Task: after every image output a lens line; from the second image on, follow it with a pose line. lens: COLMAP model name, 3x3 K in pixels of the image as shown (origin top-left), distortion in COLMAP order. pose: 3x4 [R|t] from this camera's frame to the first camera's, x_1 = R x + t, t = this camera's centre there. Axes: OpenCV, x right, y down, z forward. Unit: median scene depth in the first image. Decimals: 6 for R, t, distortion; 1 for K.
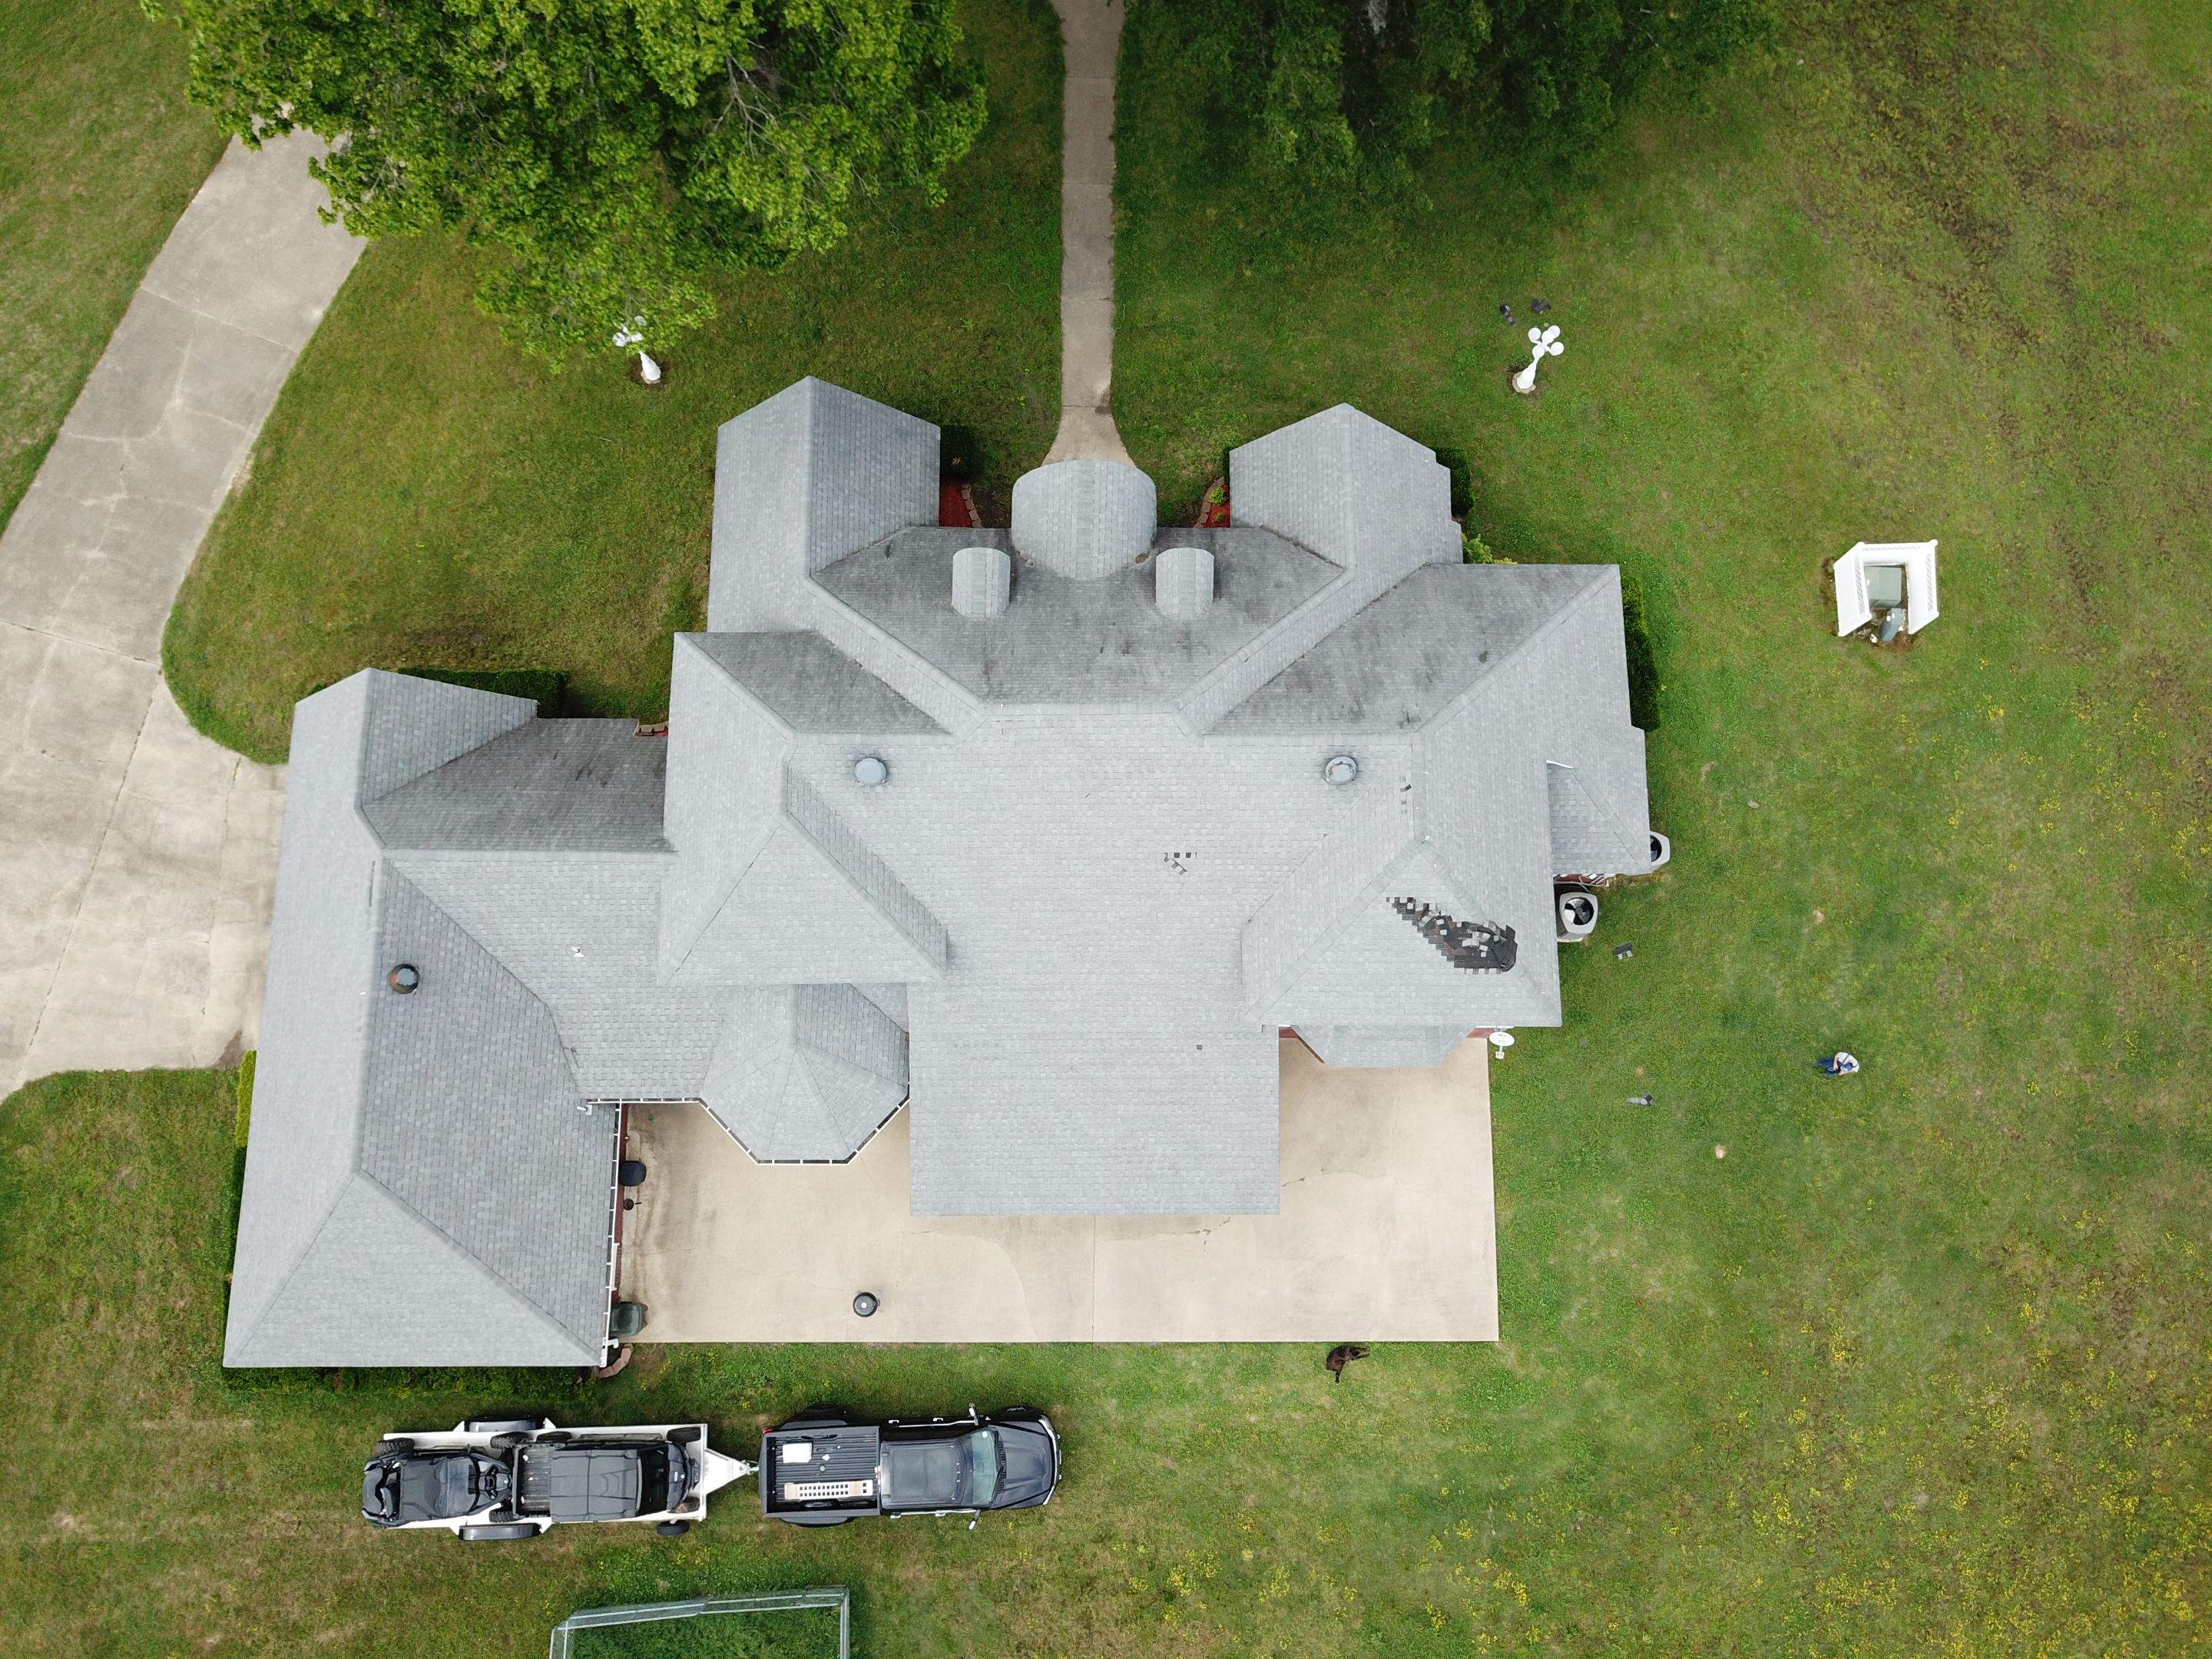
lens RADIAL K [[1732.6, 0, 1106.0], [0, 1732.6, 829.5], [0, 0, 1]] dist [0.002864, -0.000884]
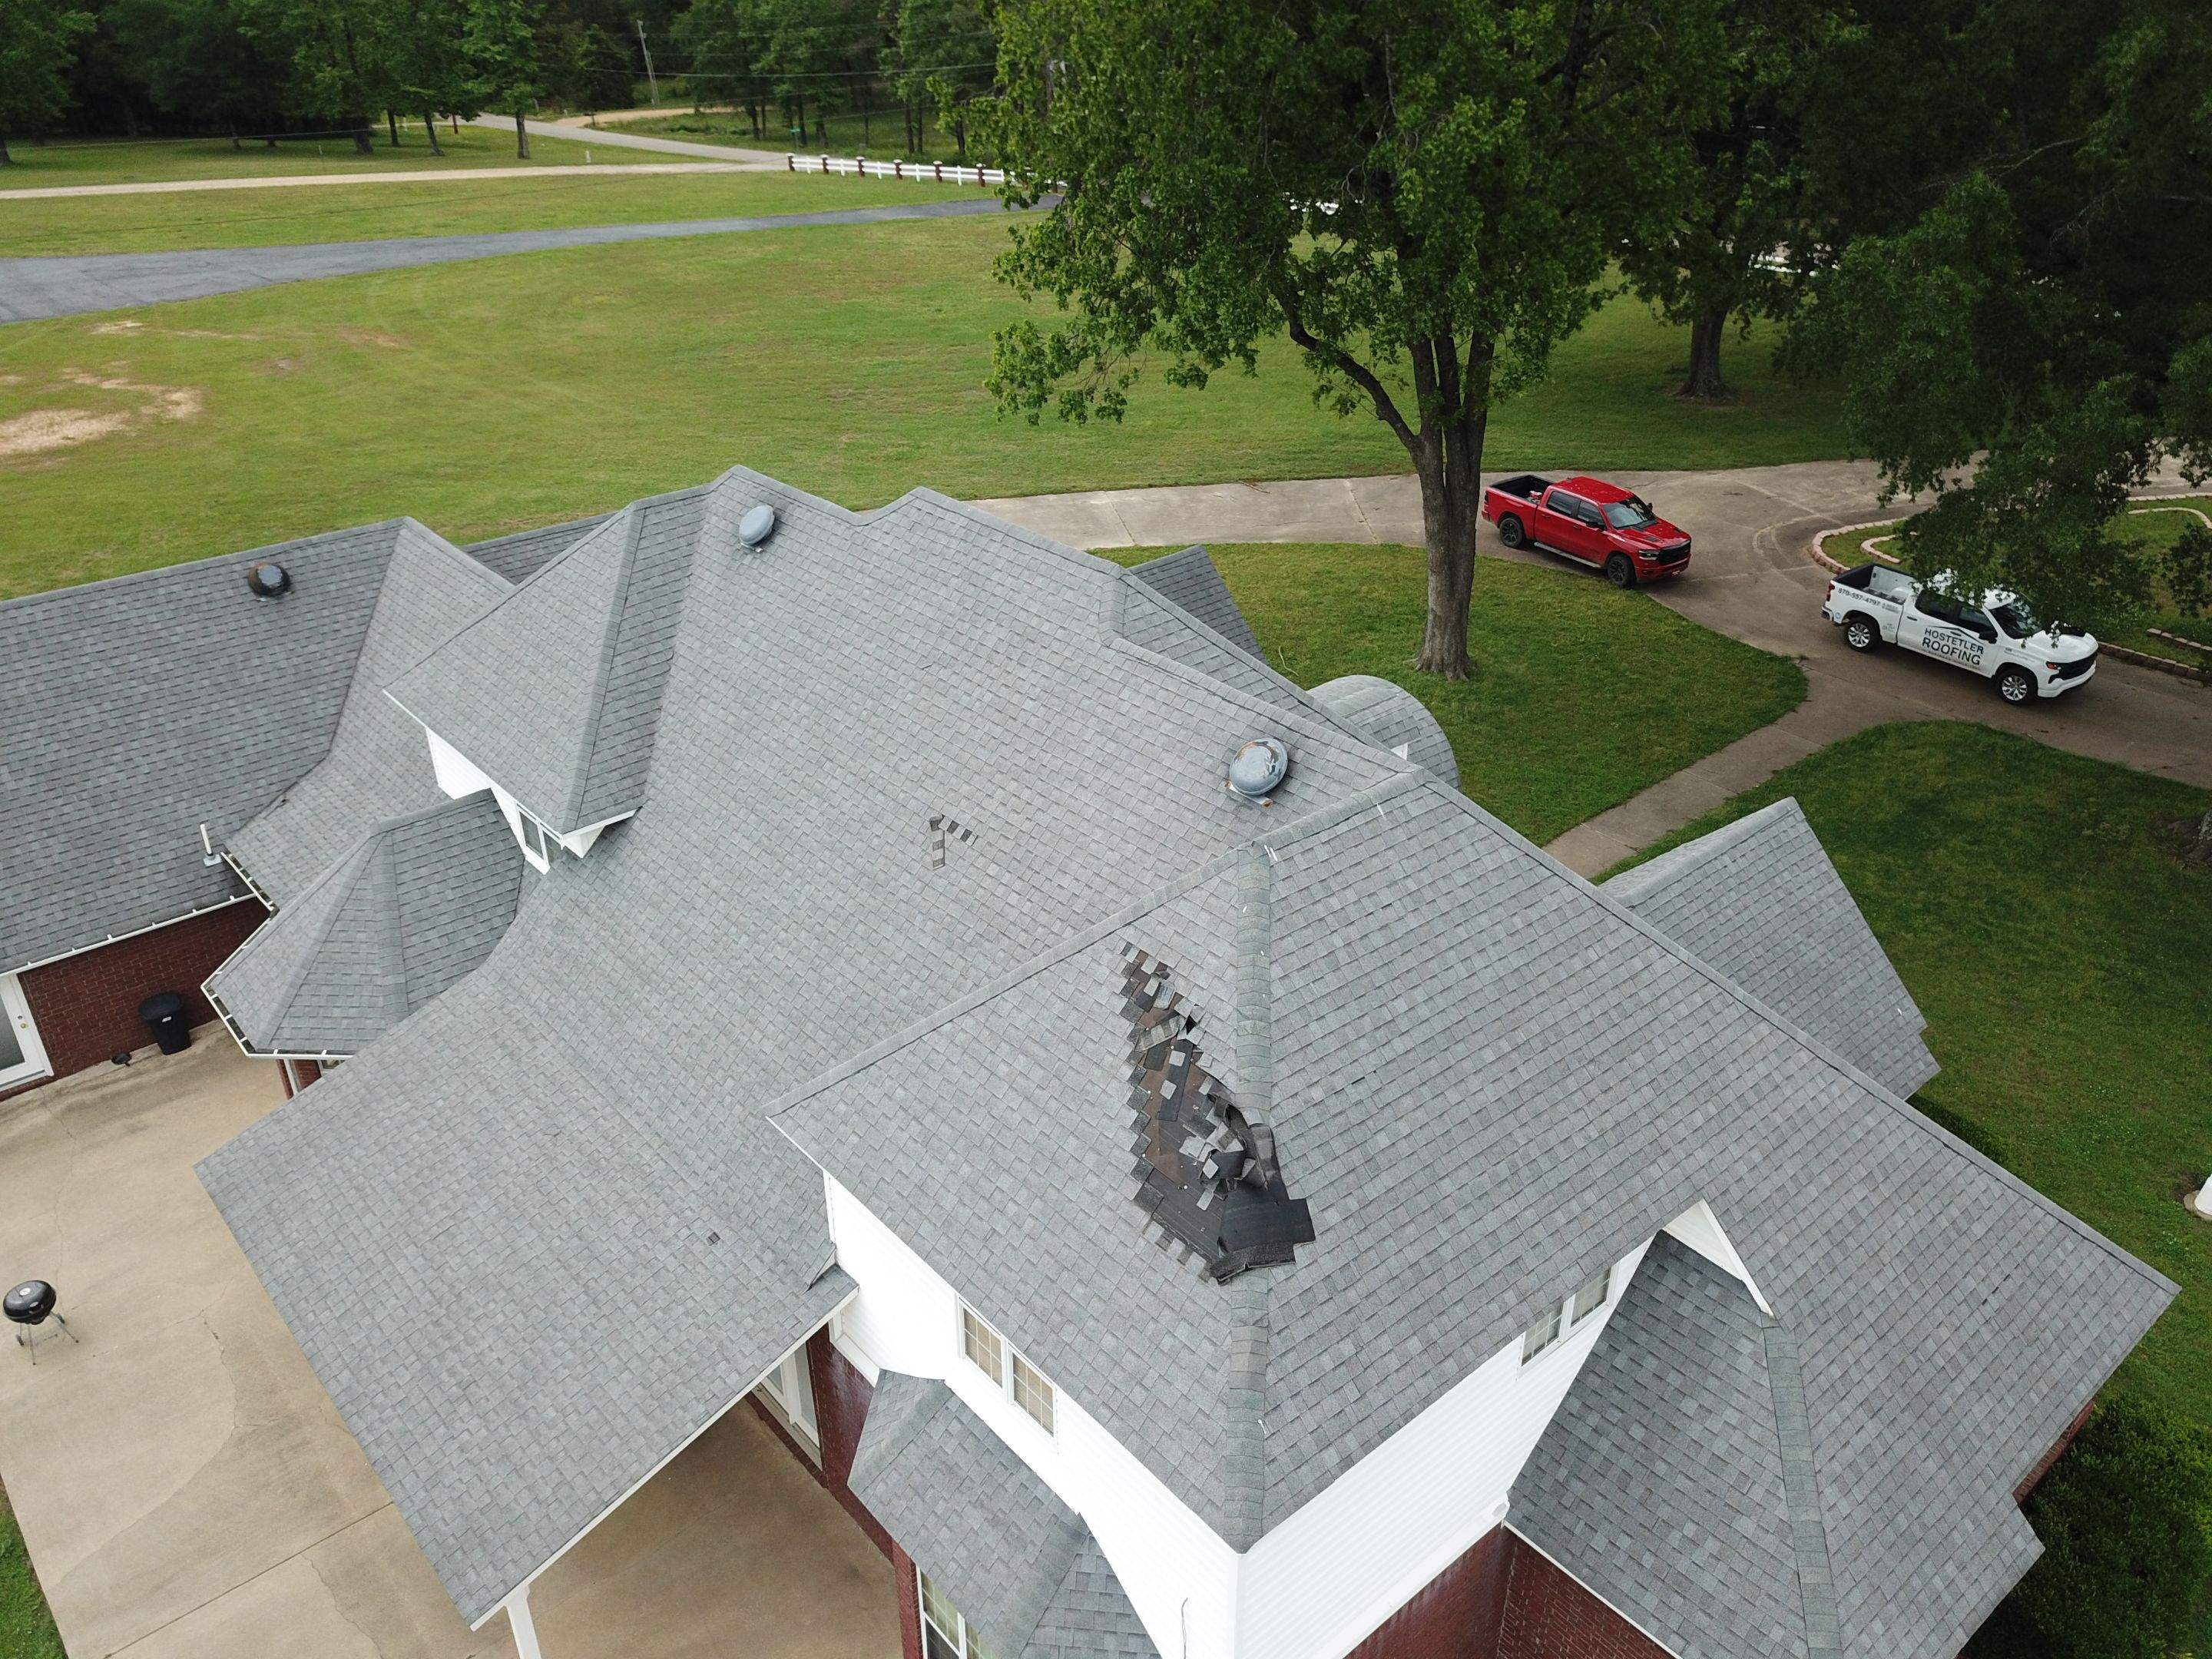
lens RADIAL K [[1669.5, 0, 1115.0], [0, 1669.5, 871.8], [0, 0, 1]] dist [0.081164, -0.137870]
pose [[0.648263, 0.384658, -0.657110, 0.366209], [-0.743939, 0.503823, -0.438996, 0.184971], [0.162203, 0.773435, 0.612771, 0.625322]]
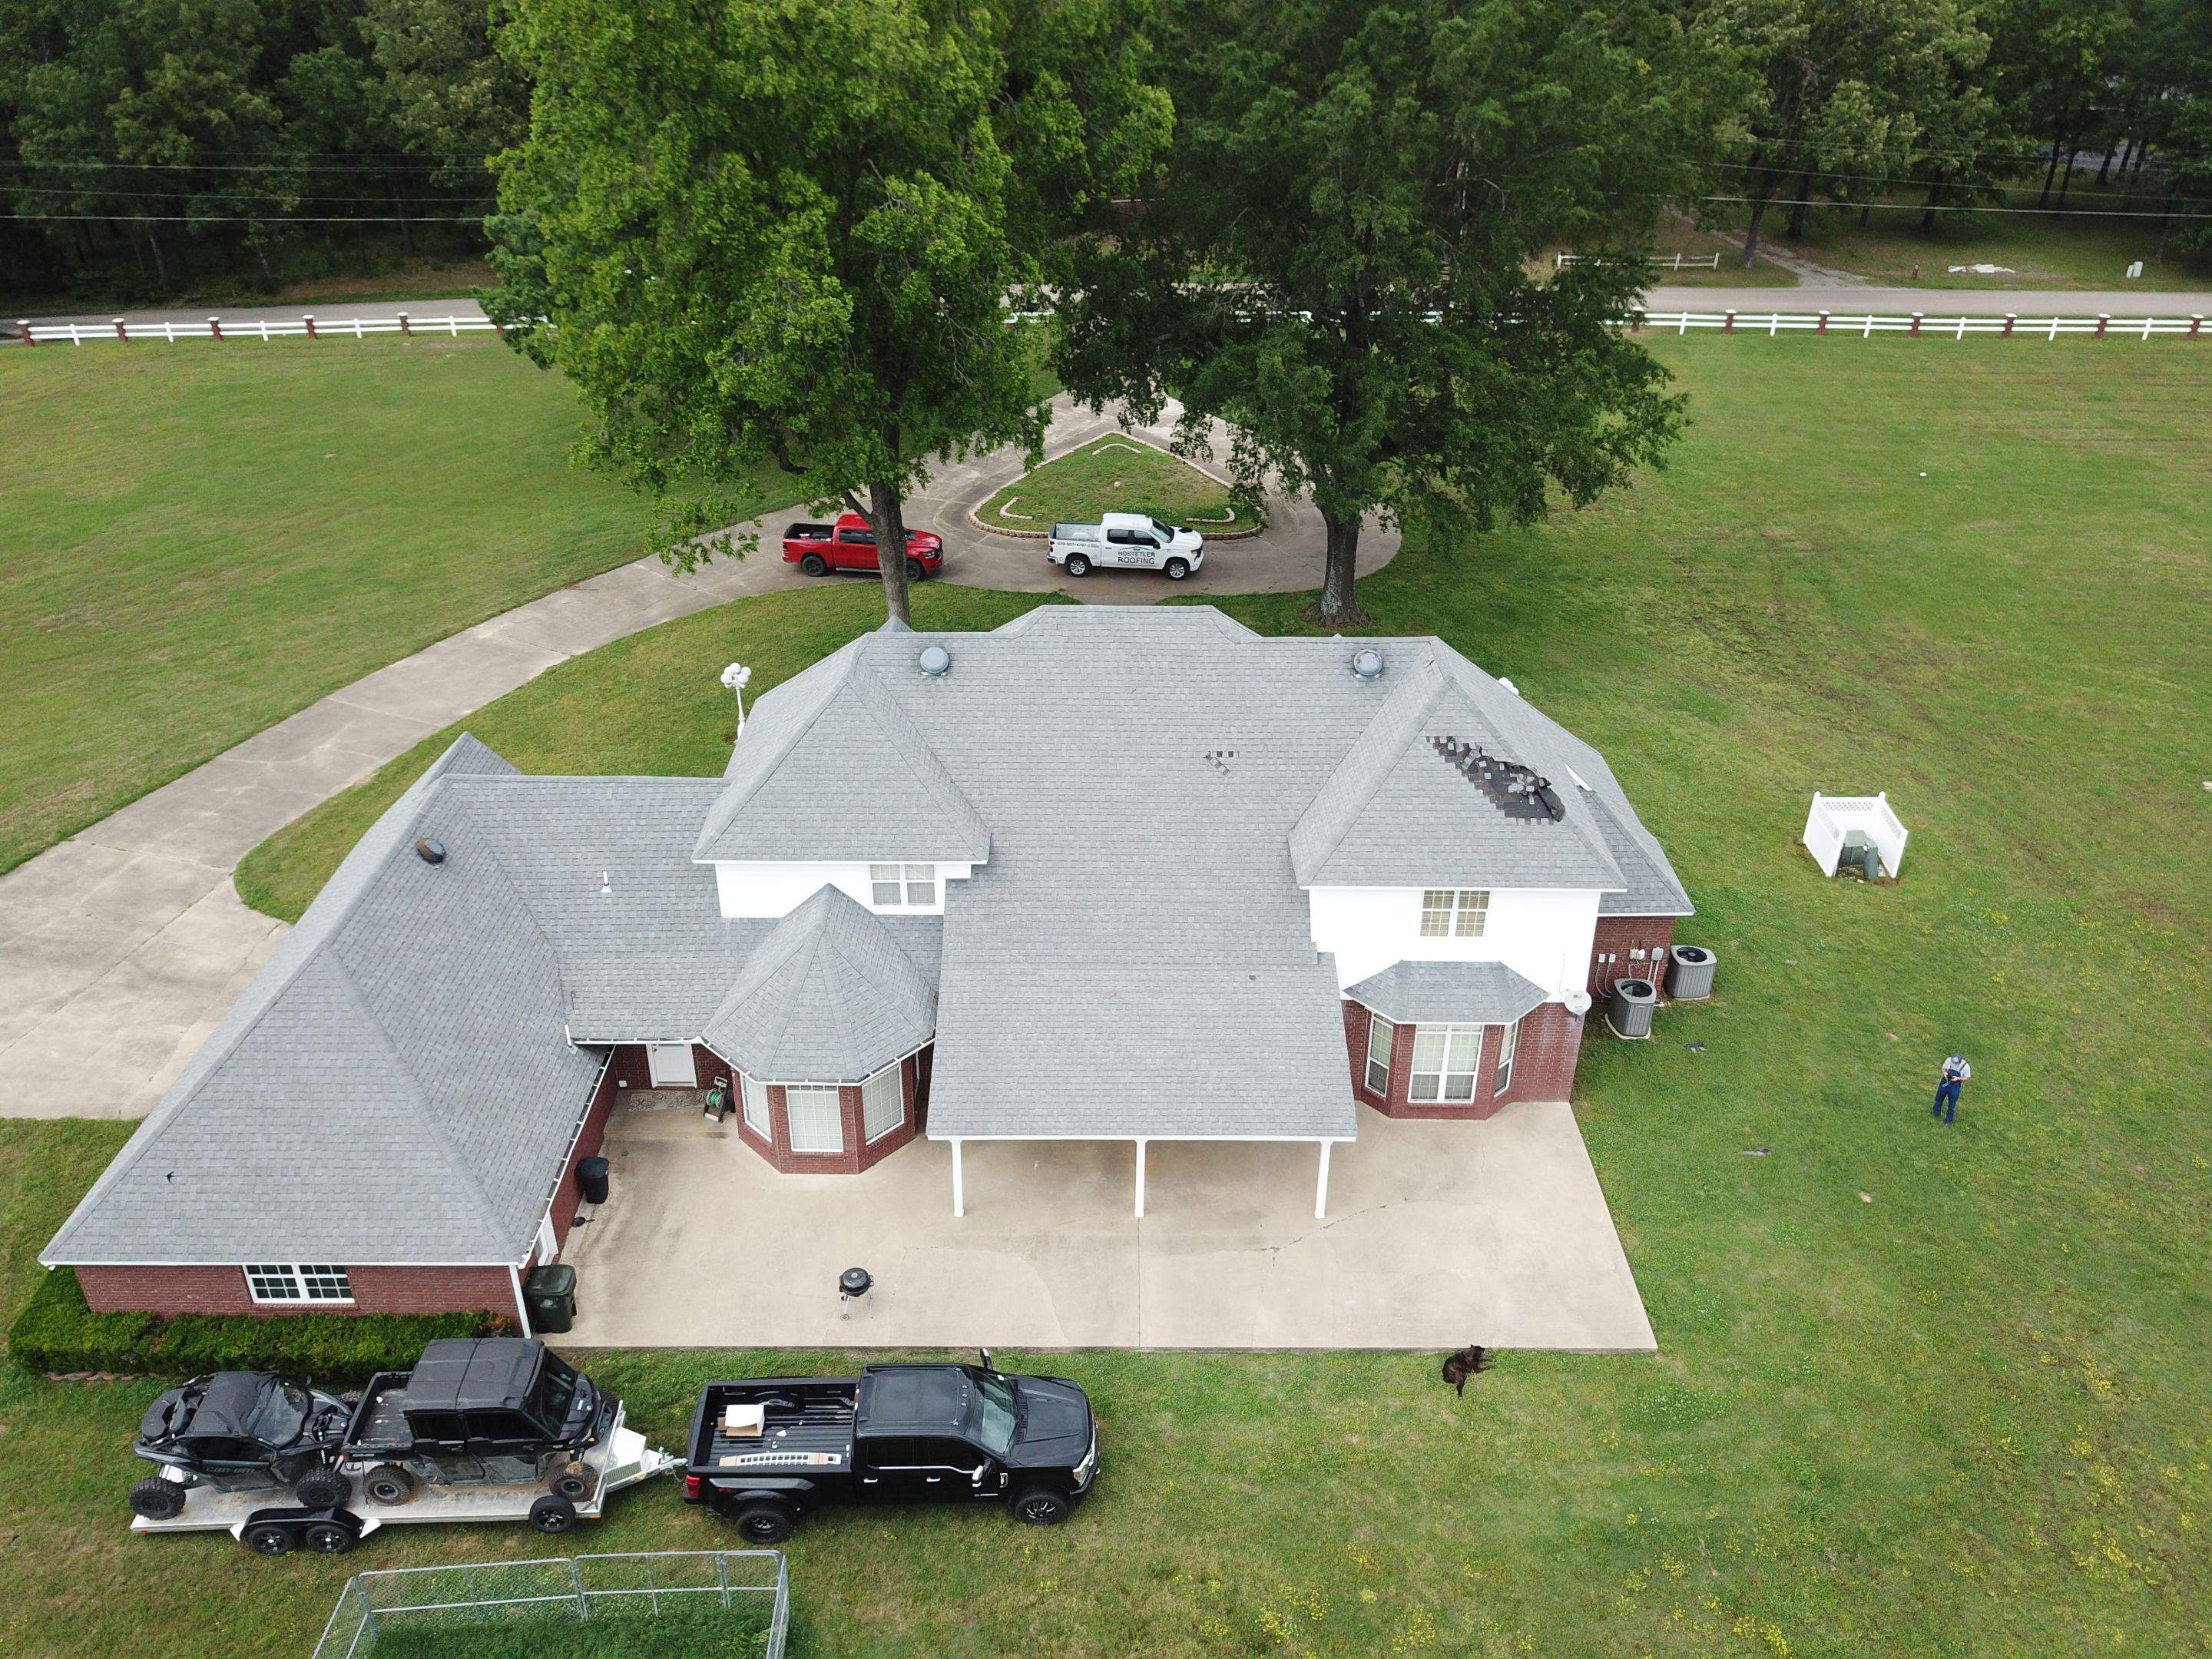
lens RADIAL K [[1713.4, 0, 1097.6], [0, 1713.4, 833.7], [0, 0, 1]] dist [0.004148, -0.002195]
pose [[0.999921, 0.010935, 0.006151, -0.033674], [-0.002677, 0.664919, -0.746911, 0.719379], [-0.012258, 0.746836, 0.664896, 0.314671]]
